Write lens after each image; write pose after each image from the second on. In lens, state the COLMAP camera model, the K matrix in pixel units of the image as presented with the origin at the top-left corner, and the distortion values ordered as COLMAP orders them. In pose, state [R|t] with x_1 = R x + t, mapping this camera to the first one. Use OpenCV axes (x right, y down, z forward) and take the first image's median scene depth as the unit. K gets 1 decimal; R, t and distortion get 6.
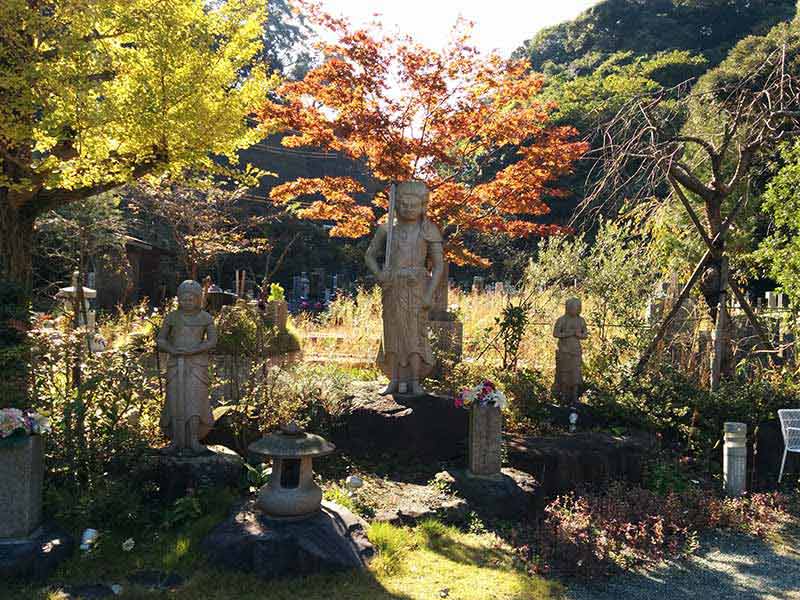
lens RADIAL K [[648.6, 0, 401.9], [0, 648.6, 303.1], [0, 0, 1]] dist [0.058284, -0.080314]
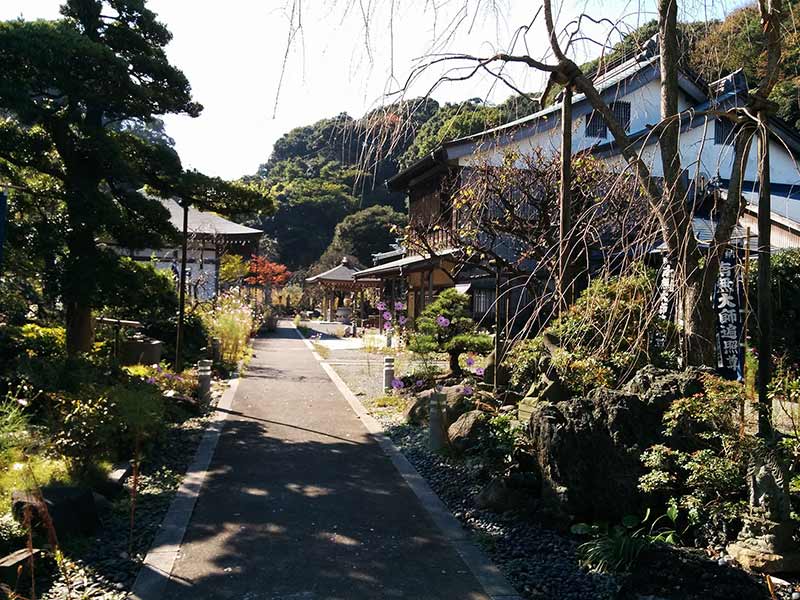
lens RADIAL K [[656.1, 0, 380.9], [0, 656.1, 308.6], [0, 0, 1]] dist [0.050249, -0.003810]
pose [[0.943410, 0.015468, 0.331269, -0.190987], [-0.026505, 0.999233, 0.028826, -0.014464], [-0.330569, -0.035975, 0.943096, -1.002403]]
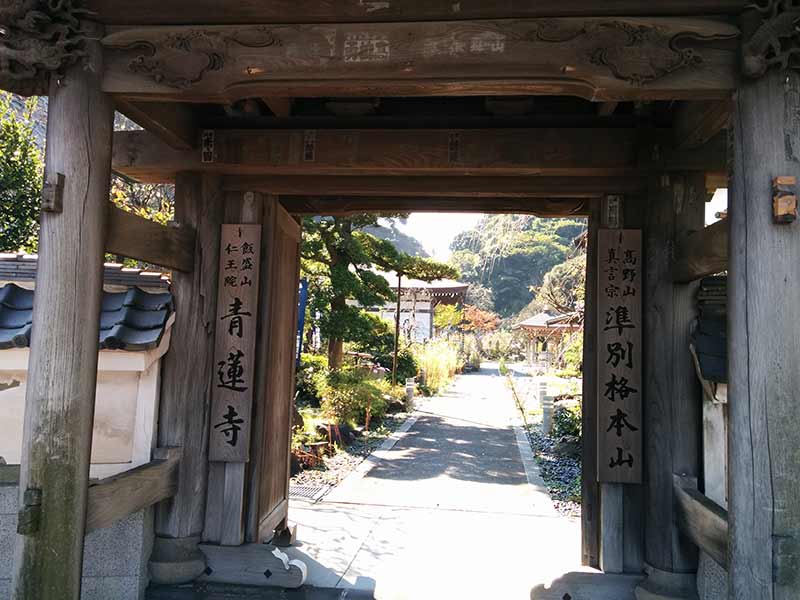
lens RADIAL K [[648.6, 0, 401.9], [0, 648.6, 303.1], [0, 0, 1]] dist [0.058284, -0.080314]
pose [[0.999099, 0.025956, 0.033586, -0.189617], [-0.024465, 0.998729, -0.044056, -0.012652], [-0.034687, 0.043194, 0.998464, -1.102600]]
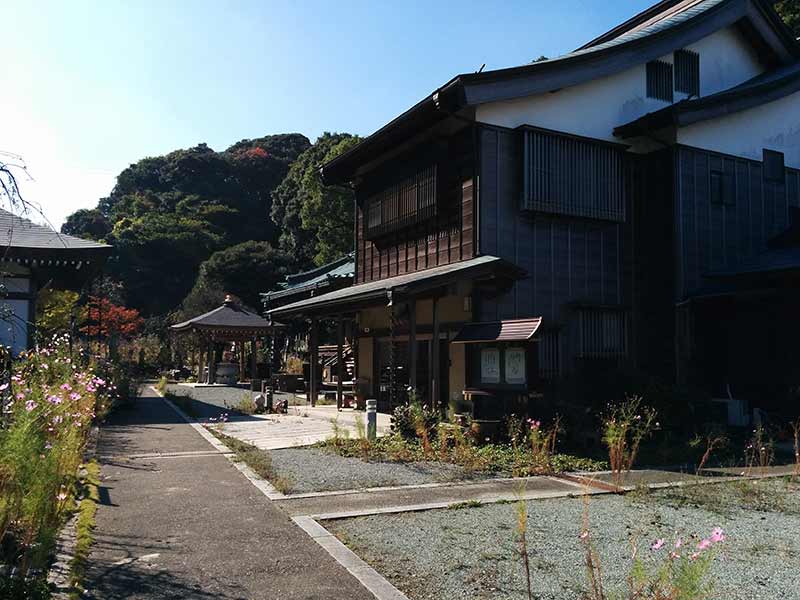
lens RADIAL K [[648.6, 0, 401.9], [0, 648.6, 303.1], [0, 0, 1]] dist [0.058284, -0.080314]
pose [[0.830626, 0.036689, 0.555620, -0.162263], [-0.004333, 0.998223, -0.059437, -0.010854], [-0.556813, 0.046962, 0.829309, -0.781517]]
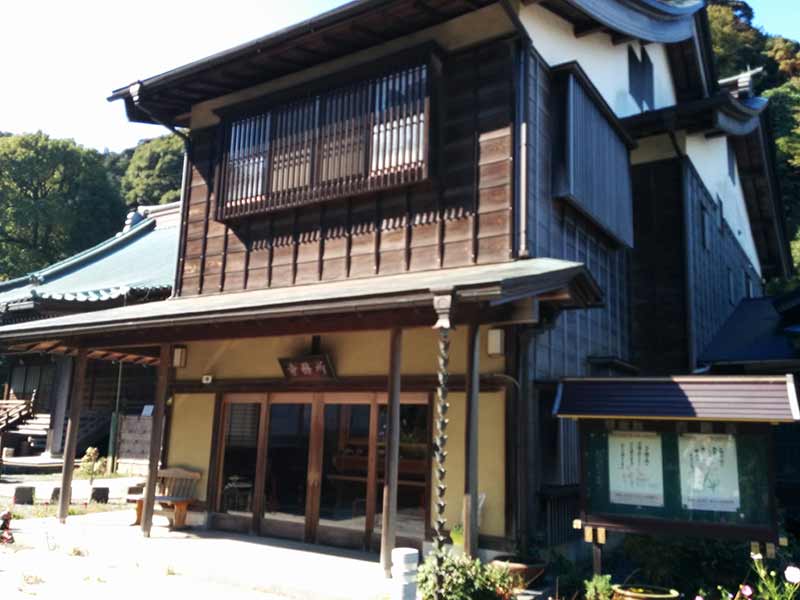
lens RADIAL K [[648.6, 0, 401.9], [0, 648.6, 303.1], [0, 0, 1]] dist [0.058284, -0.080314]
pose [[0.459112, 0.165251, 0.872874, -0.127519], [-0.045095, 0.985615, -0.162876, -0.010448], [-0.887233, 0.035416, 0.459959, -0.612216]]
